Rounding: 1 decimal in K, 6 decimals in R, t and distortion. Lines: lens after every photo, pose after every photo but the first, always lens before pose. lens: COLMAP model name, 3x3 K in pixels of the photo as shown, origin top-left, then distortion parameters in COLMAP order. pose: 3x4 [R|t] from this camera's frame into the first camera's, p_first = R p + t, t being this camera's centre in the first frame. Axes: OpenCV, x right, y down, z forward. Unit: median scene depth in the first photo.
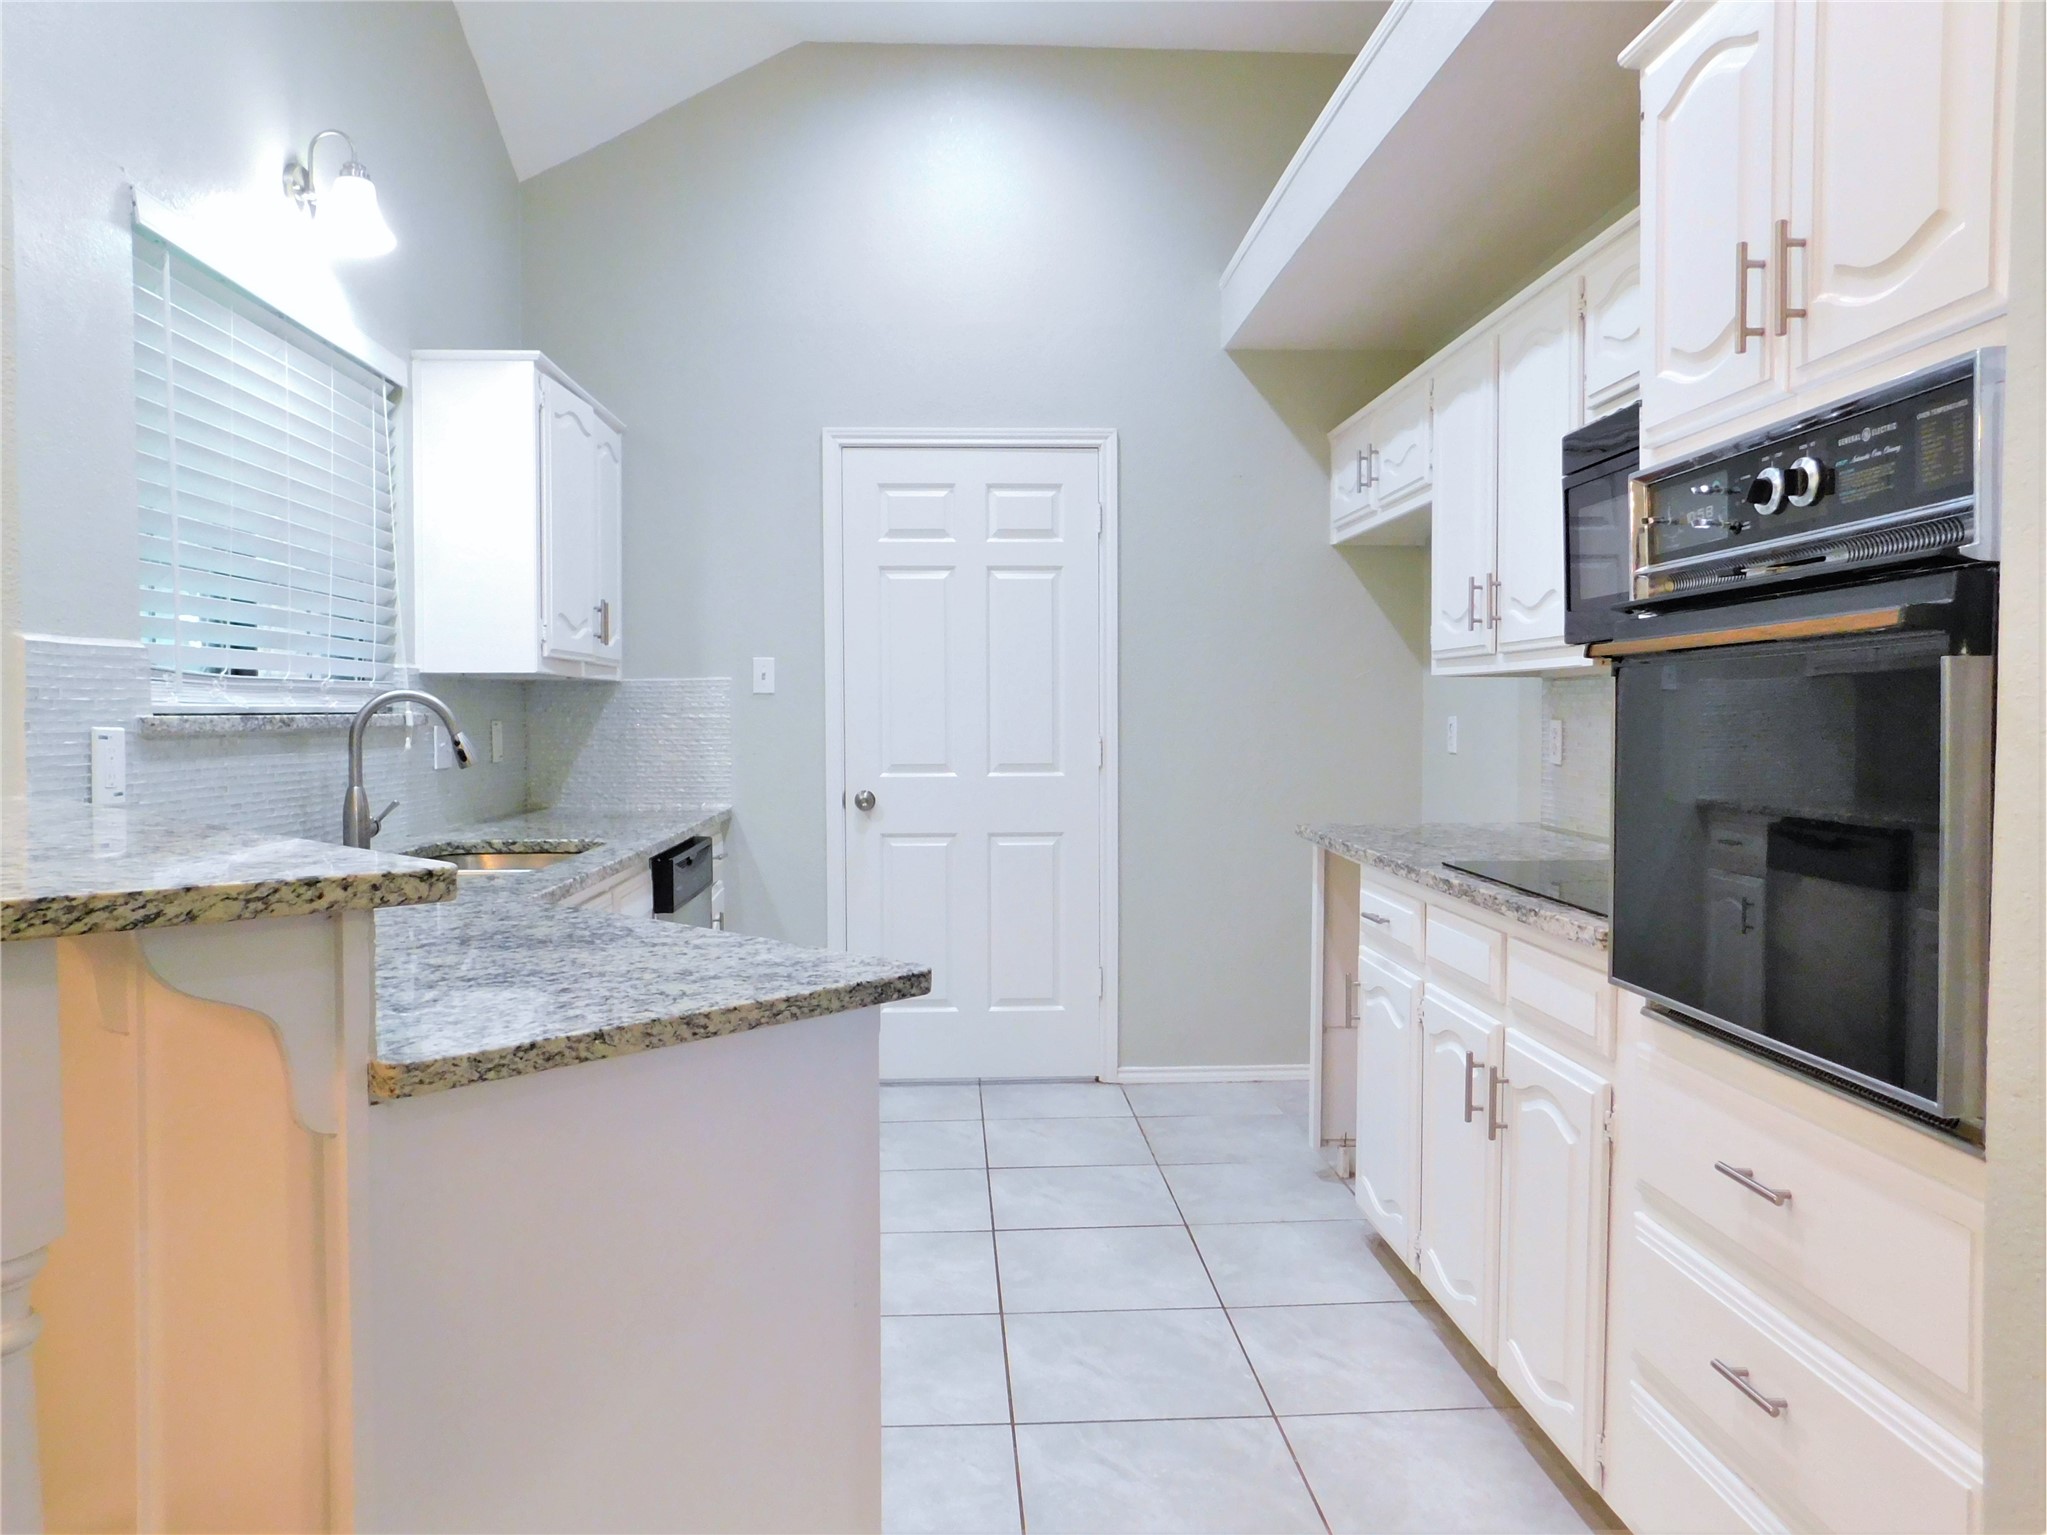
lens RADIAL K [[1411.2, 0, 1023.5], [0, 1411.2, 767.5], [0, 0, 1]] dist [-0.025048, 0.004506]
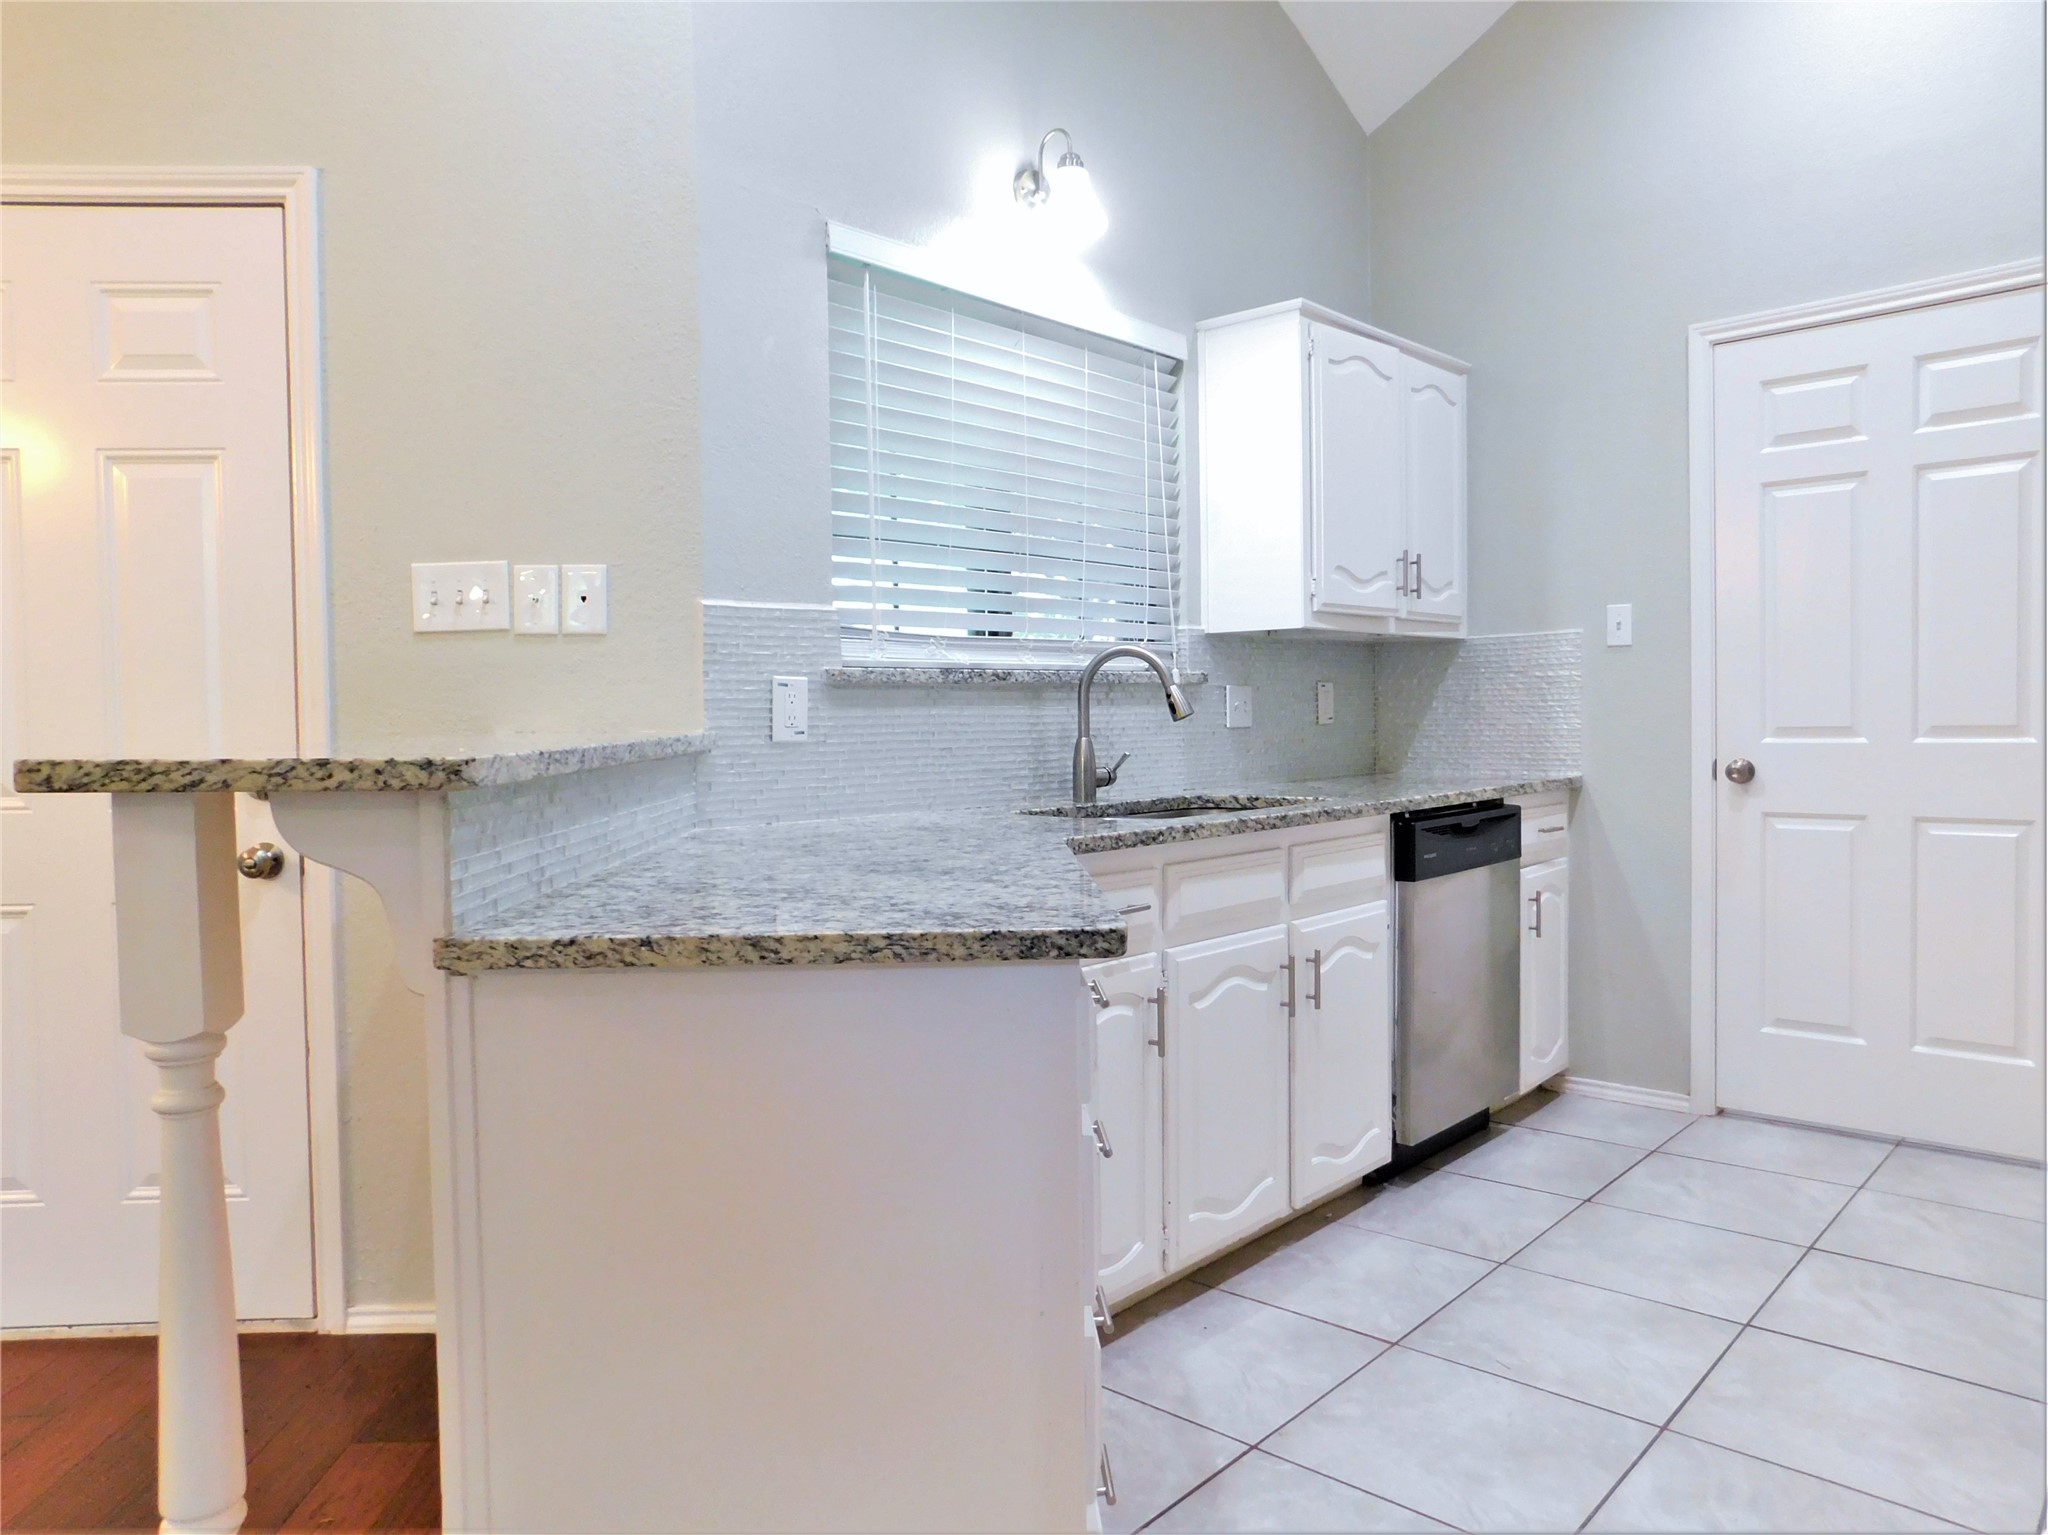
lens RADIAL K [[1398.1, 0, 1046.7], [0, 1398.1, 761.8], [0, 0, 1]] dist [-0.042739, -0.000333]
pose [[0.706553, 0.014040, -0.707521, 0.382091], [-0.011350, 0.999899, 0.008507, 0.034825], [0.707569, 0.002020, 0.706641, 0.335933]]
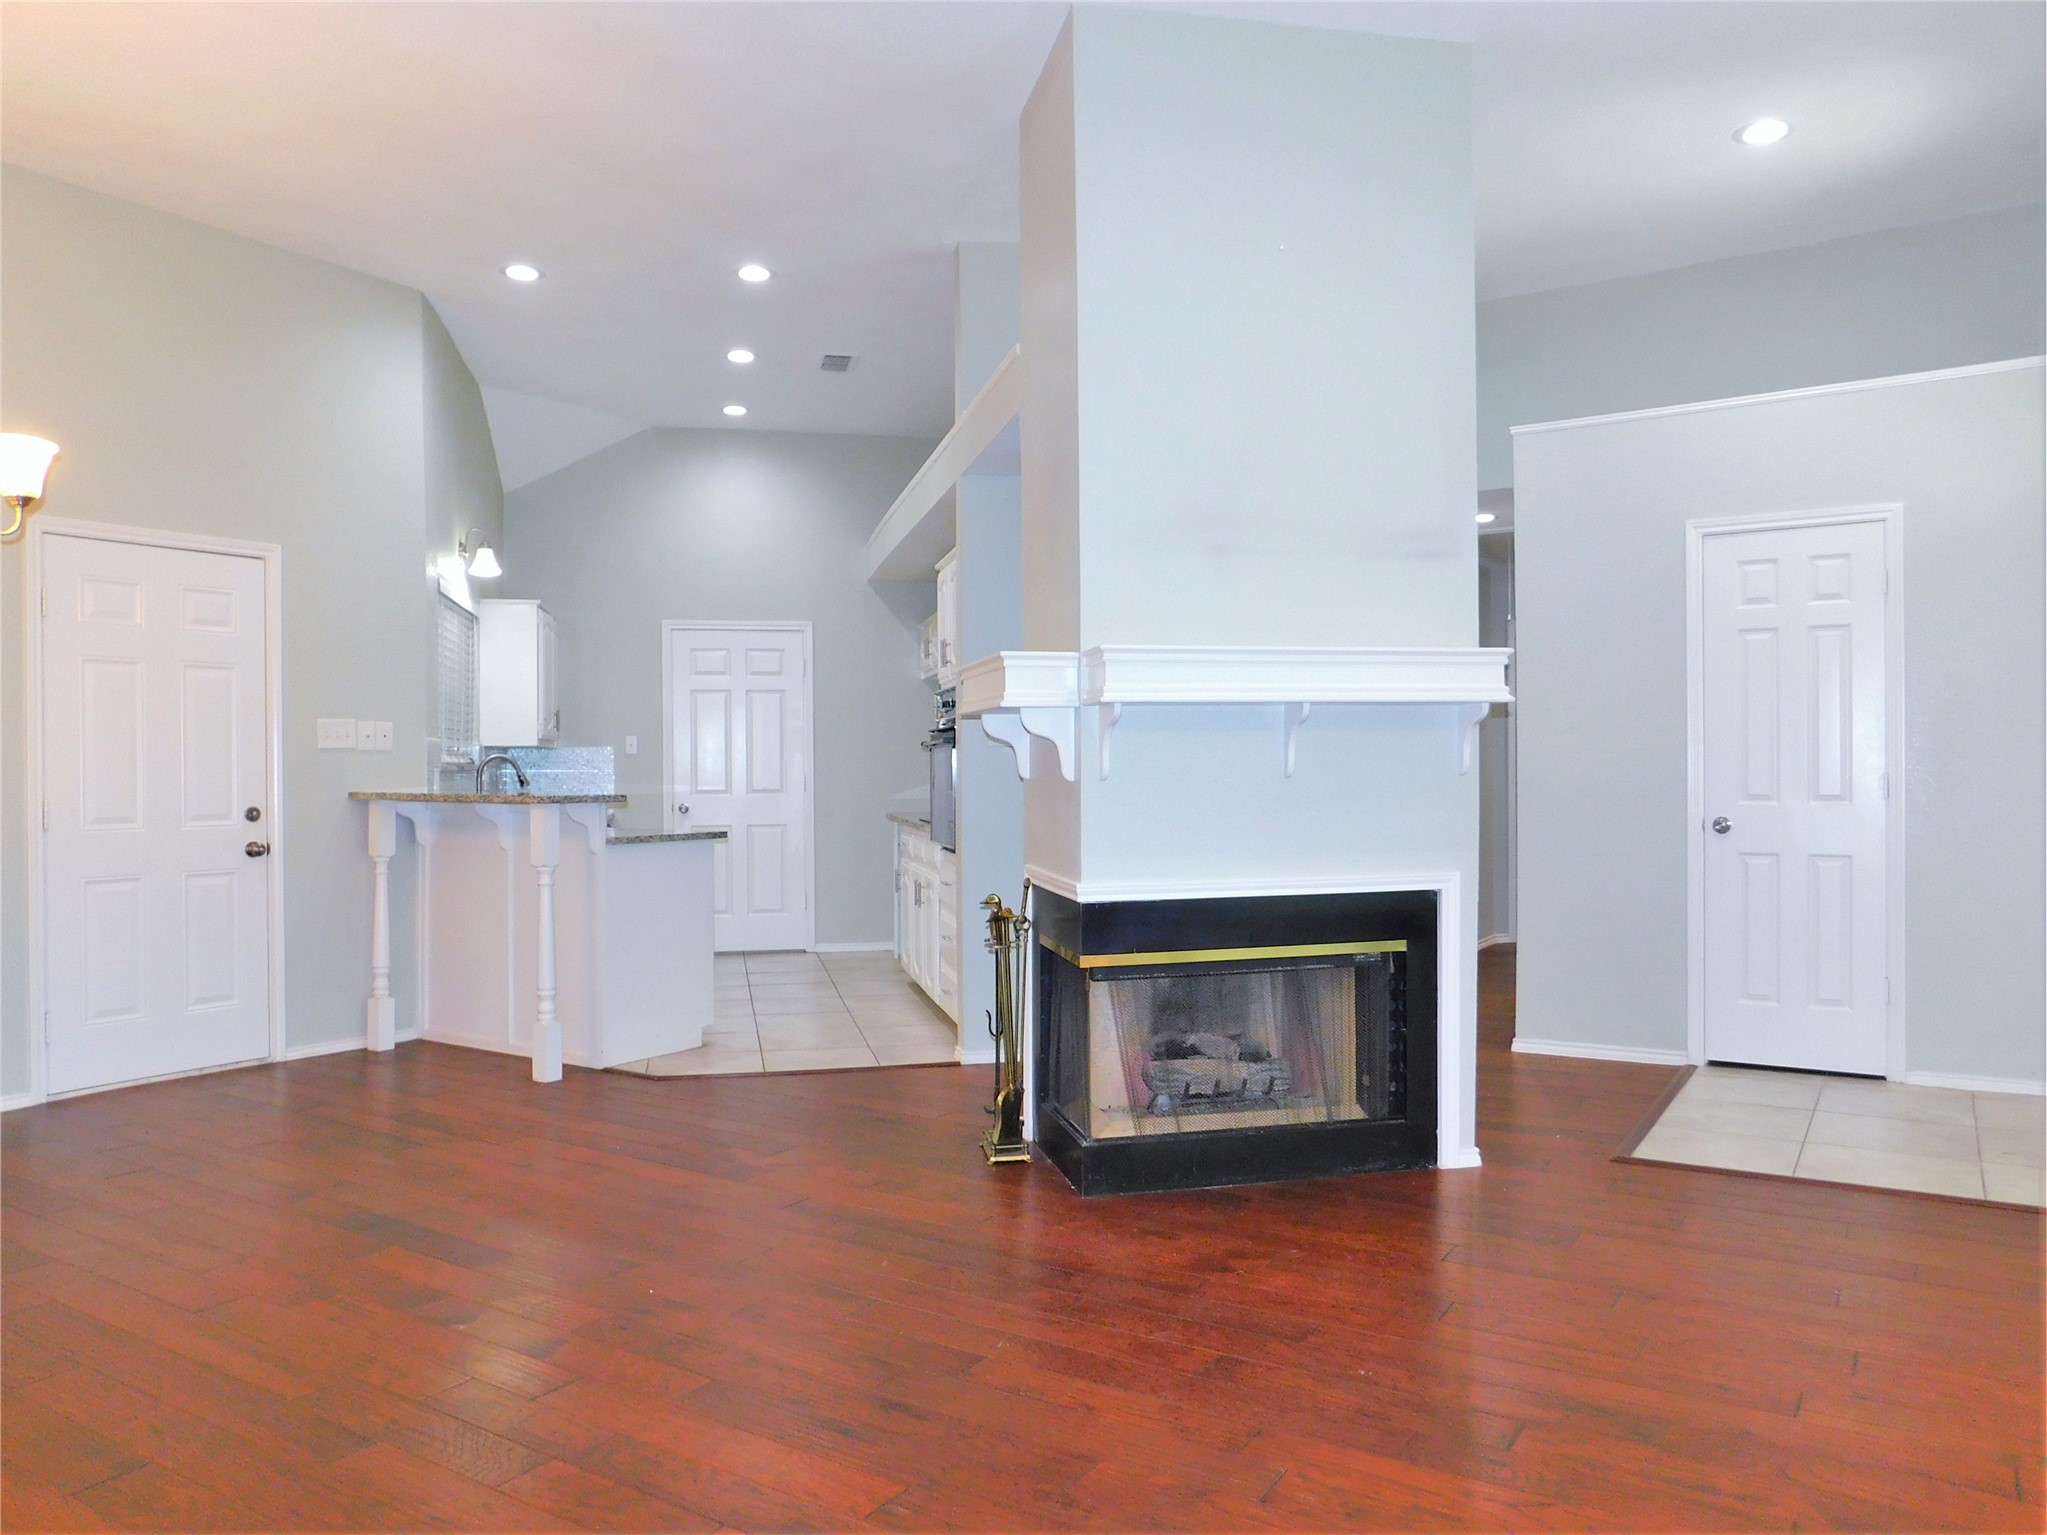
lens RADIAL K [[1453.1, 0, 1023.5], [0, 1453.1, 767.5], [0, 0, 1]] dist [-0.059104, 0.066801]
pose [[0.987769, -0.005920, 0.155811, 0.089577], [0.011792, 0.999253, -0.036792, 0.102779], [-0.155477, 0.038179, 0.987101, -2.354289]]
